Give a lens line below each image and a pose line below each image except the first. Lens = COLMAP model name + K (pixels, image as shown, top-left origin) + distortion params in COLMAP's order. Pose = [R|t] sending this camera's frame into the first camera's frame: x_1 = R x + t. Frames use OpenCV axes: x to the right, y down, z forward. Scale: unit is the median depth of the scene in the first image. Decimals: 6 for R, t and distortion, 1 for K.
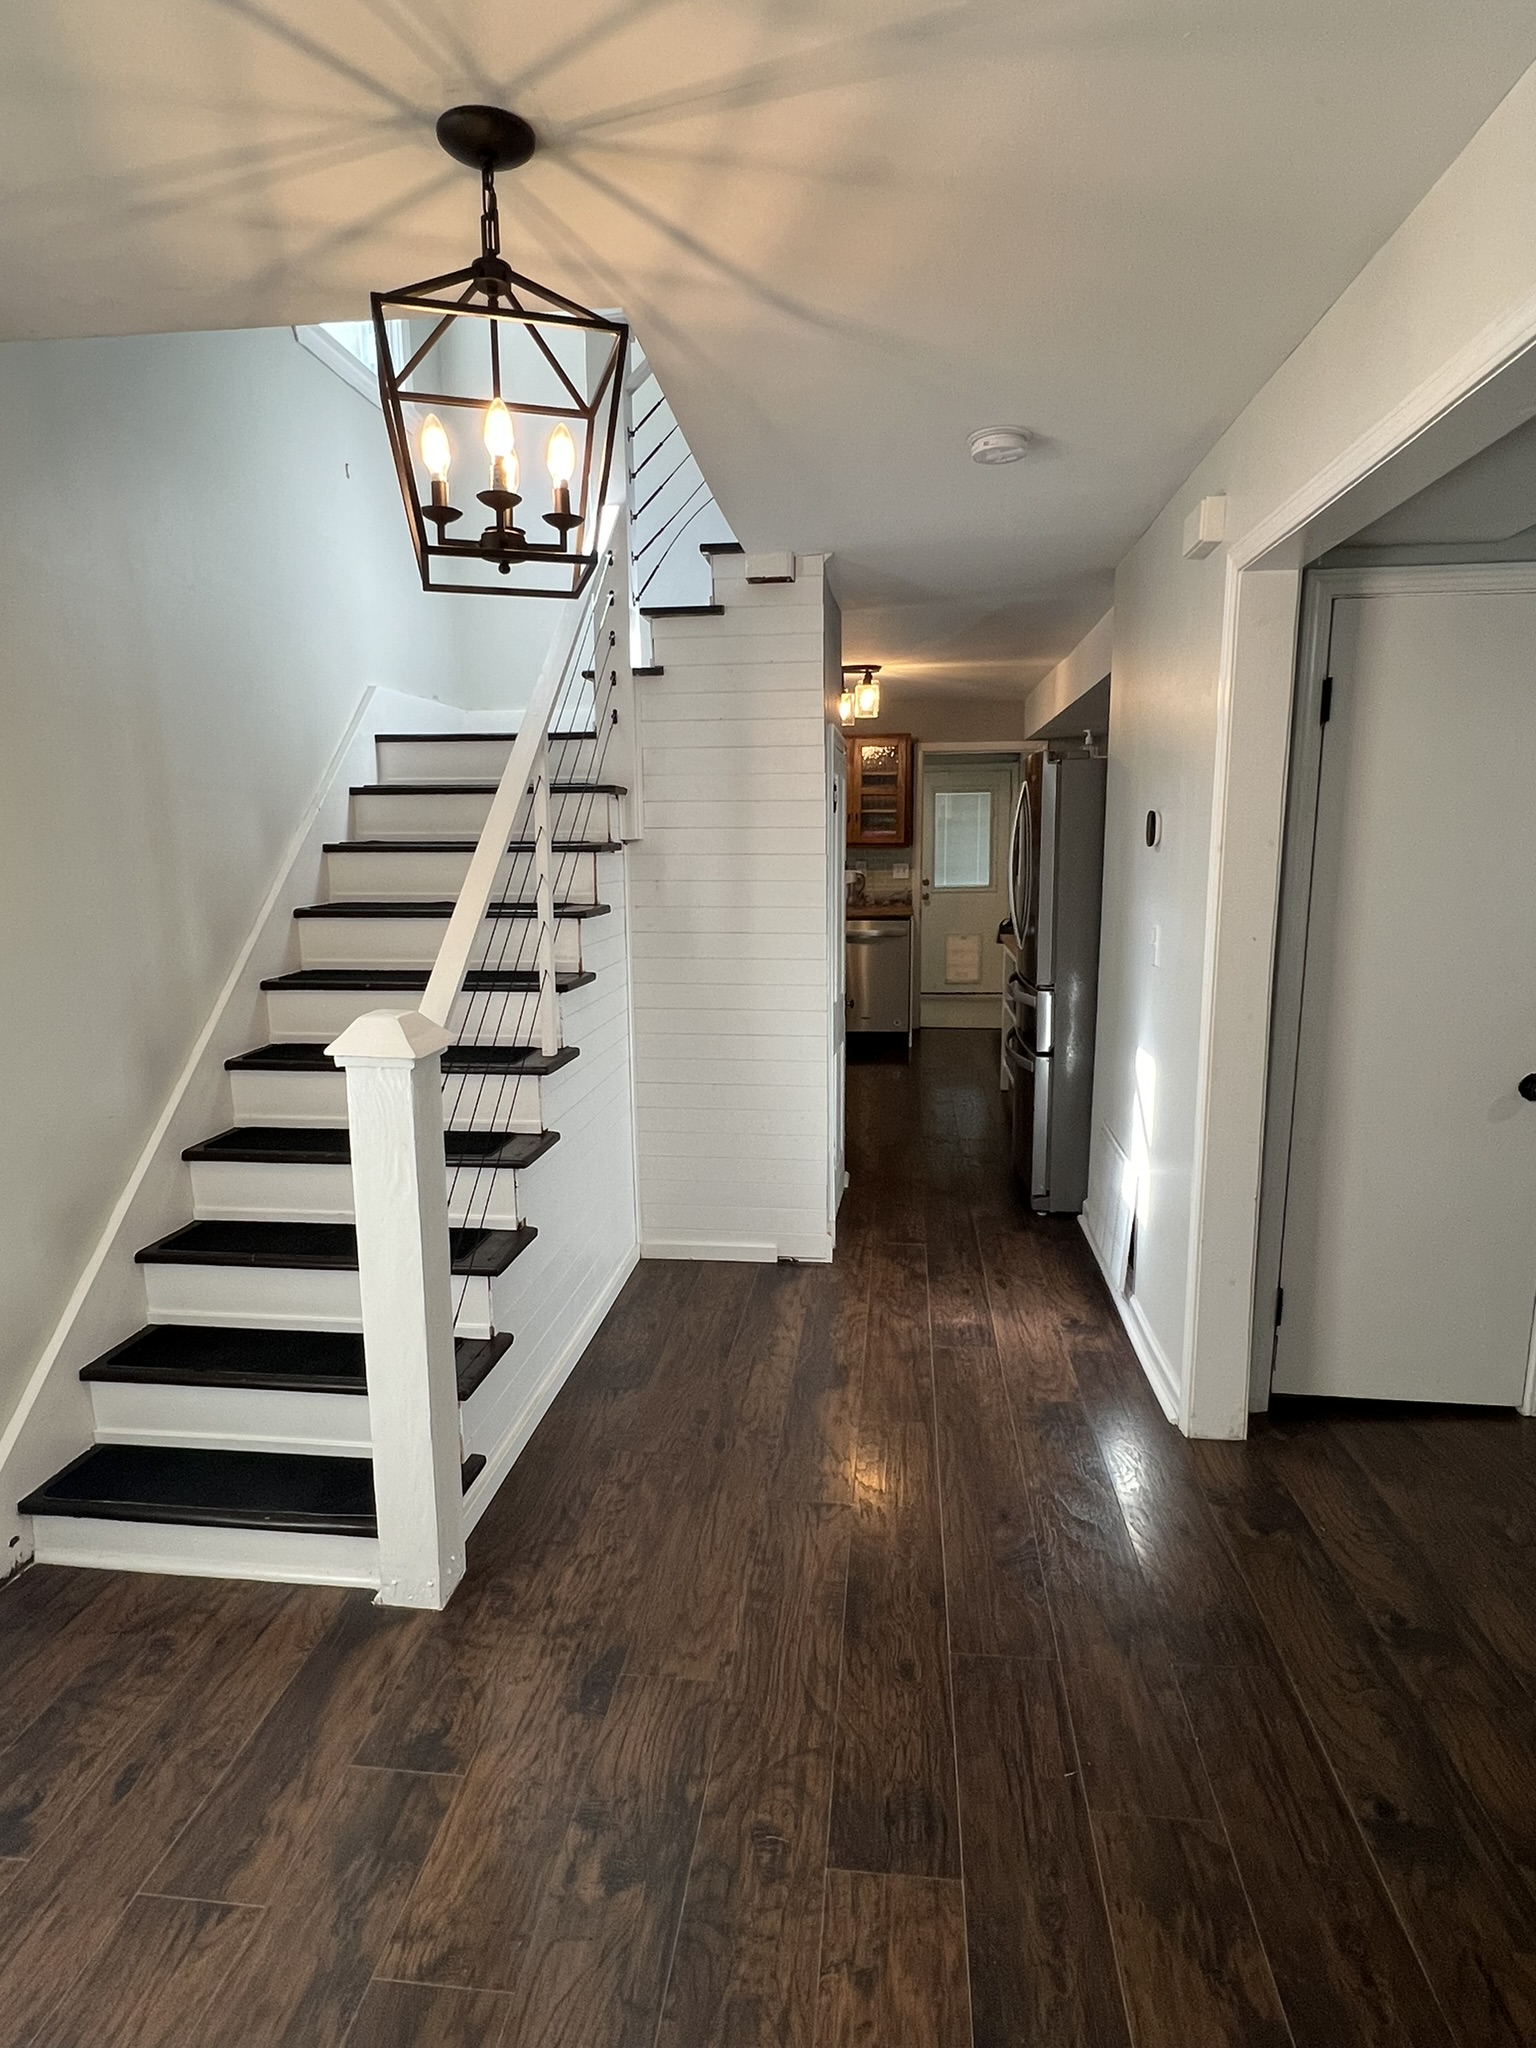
lens RADIAL K [[1118.1, 0, 764.6], [0, 1118.1, 1026.9], [0, 0, 1]] dist [0.005326, 0.000418]
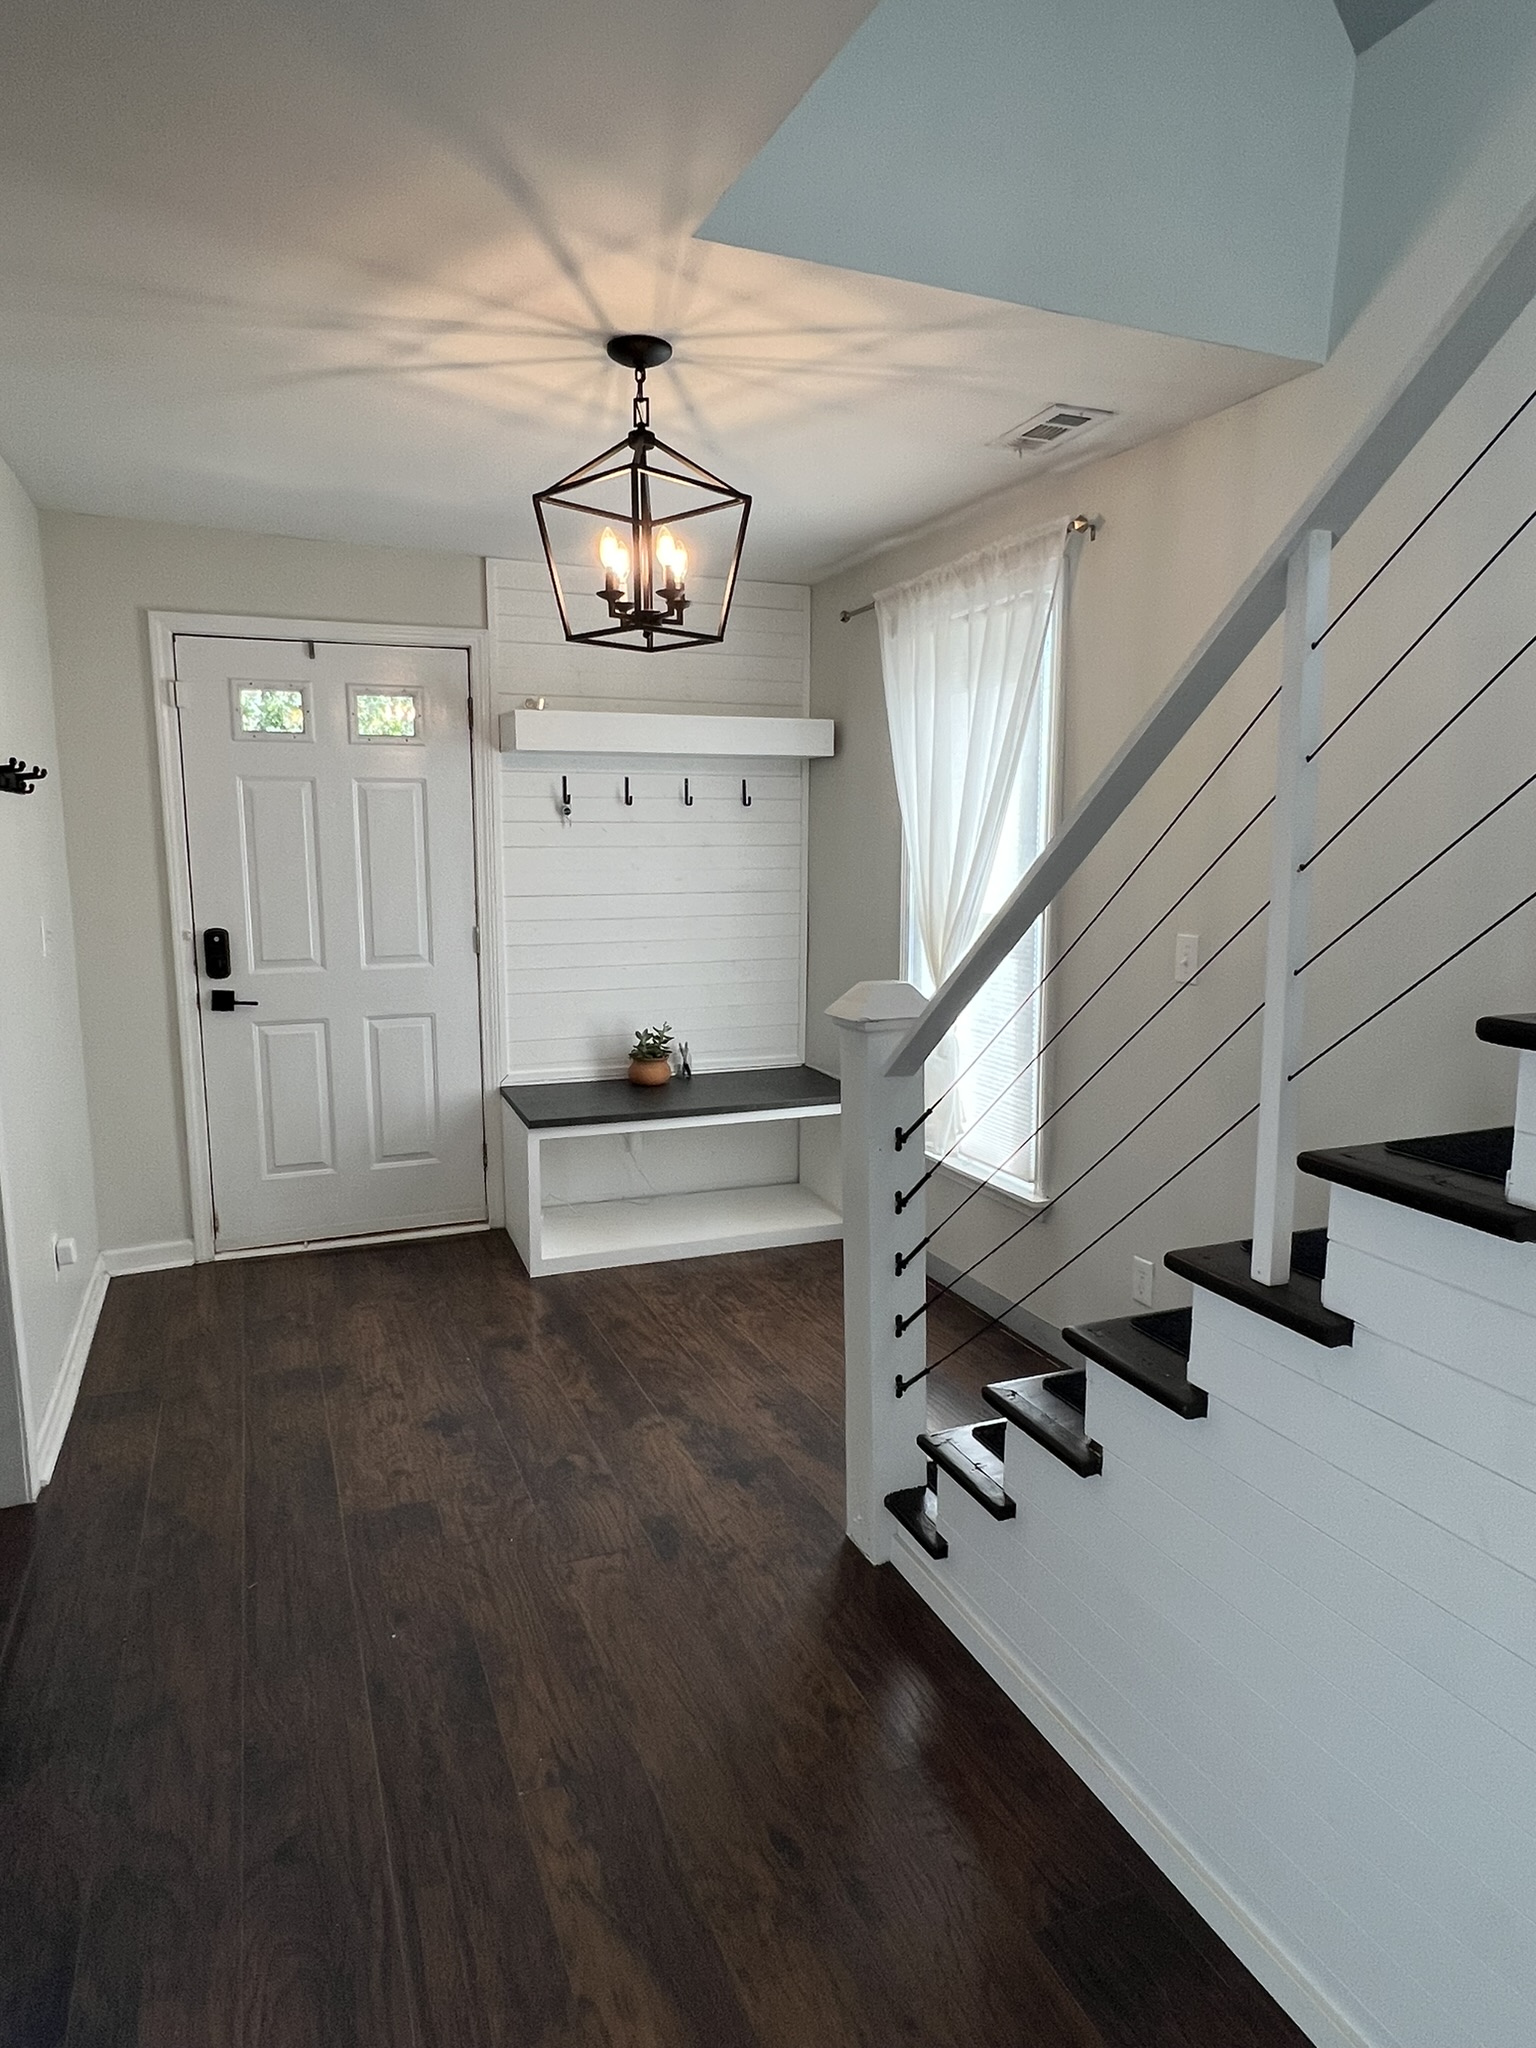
lens RADIAL K [[1257.5, 0, 764.1], [0, 1257.5, 1027.5], [0, 0, 1]] dist [0.003434, 0.000633]
pose [[-0.873096, 0.083181, -0.480401, 0.386504], [-0.074502, 0.951004, 0.300069, -0.360972], [0.481823, 0.297780, -0.824120, 2.175389]]
